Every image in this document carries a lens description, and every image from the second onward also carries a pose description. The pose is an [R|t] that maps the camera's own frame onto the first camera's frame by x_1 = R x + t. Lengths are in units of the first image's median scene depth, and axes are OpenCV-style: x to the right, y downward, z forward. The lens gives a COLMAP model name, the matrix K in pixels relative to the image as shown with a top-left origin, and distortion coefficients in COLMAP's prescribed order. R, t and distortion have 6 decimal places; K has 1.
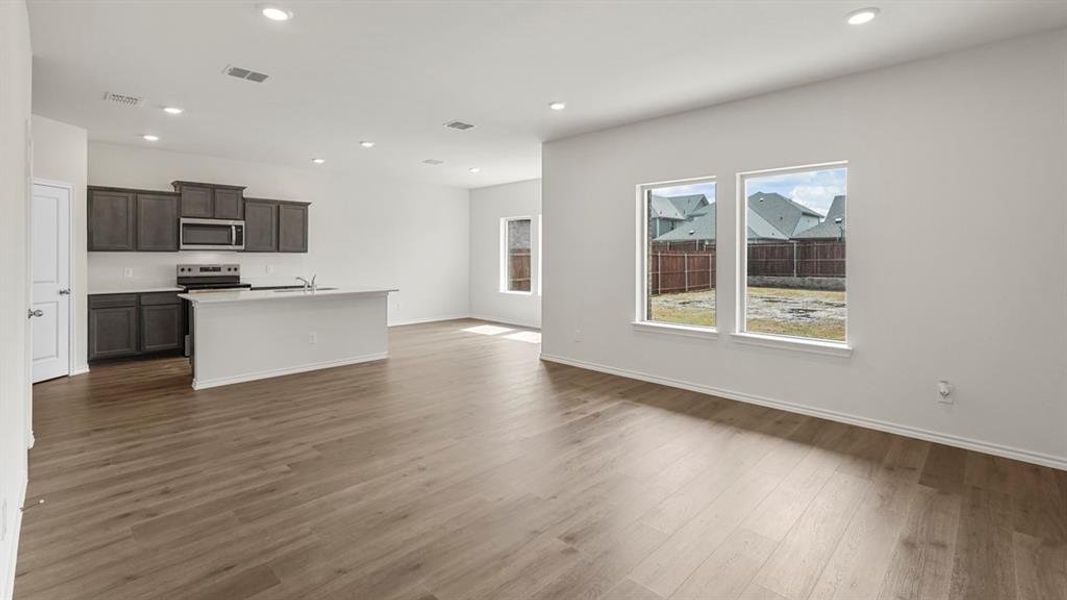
lens RADIAL K [[472.6, 0, 526.6], [0, 472.6, 251.4], [0, 0, 1]] dist [0.000628, -0.000369]
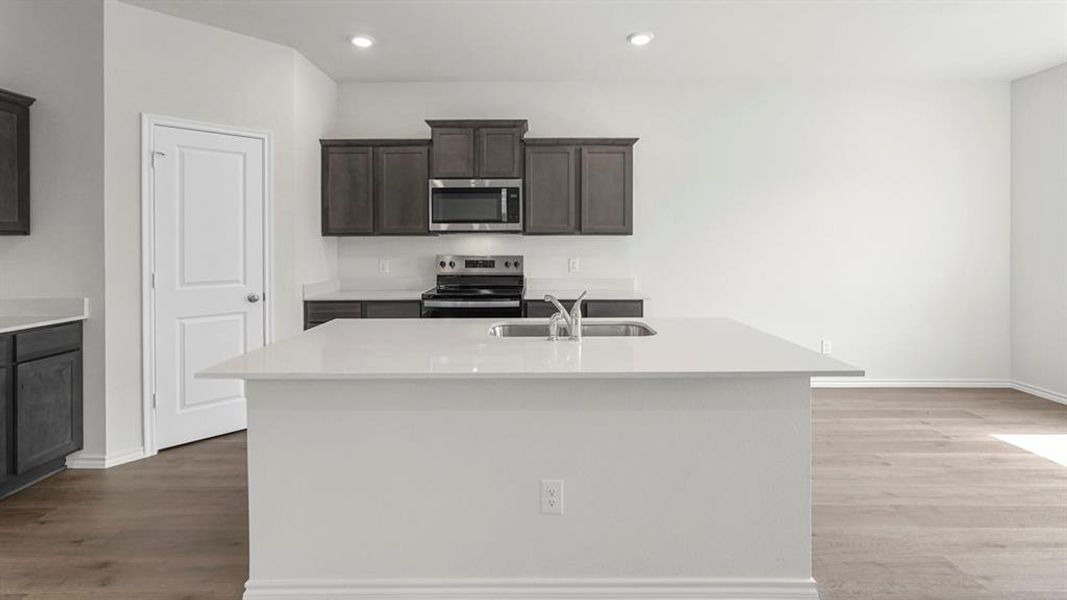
lens RADIAL K [[476.5, 0, 535.6], [0, 476.5, 242.4], [0, 0, 1]] dist [-0.000208, 0.000716]
pose [[0.708171, -0.001282, -0.706040, -0.185770], [0.009372, 0.999927, 0.007584, 0.006582], [0.705979, -0.011988, 0.708131, 0.612009]]
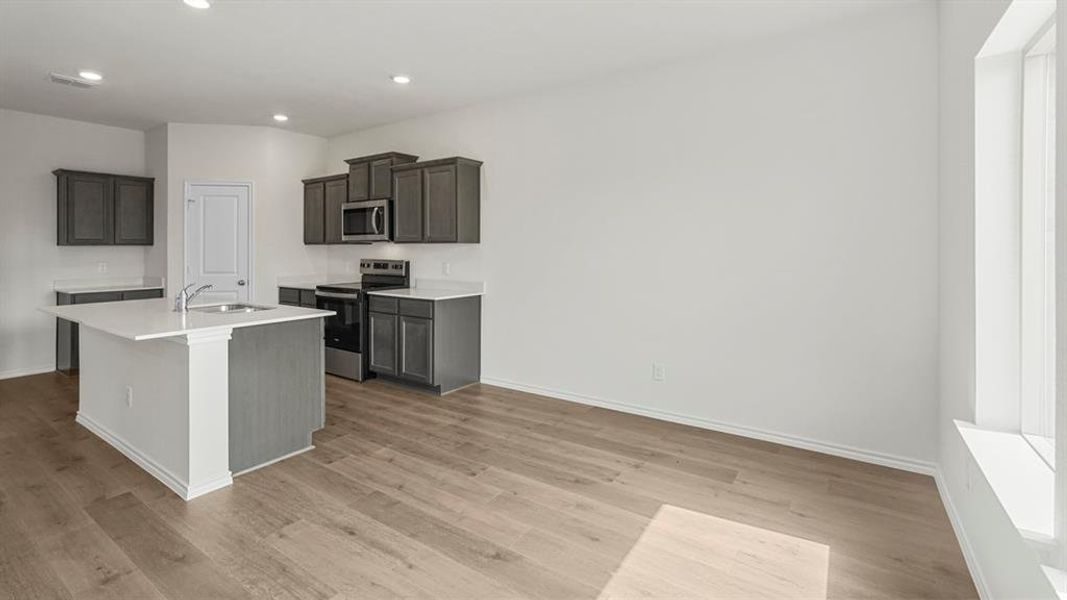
lens RADIAL K [[472.6, 0, 526.6], [0, 472.6, 251.4], [0, 0, 1]] dist [0.000628, -0.000369]
pose [[0.179190, 0.004781, -0.983803, 0.140407], [0.010147, 0.999926, 0.006708, 0.011056], [0.983762, -0.011184, 0.179128, 1.084930]]
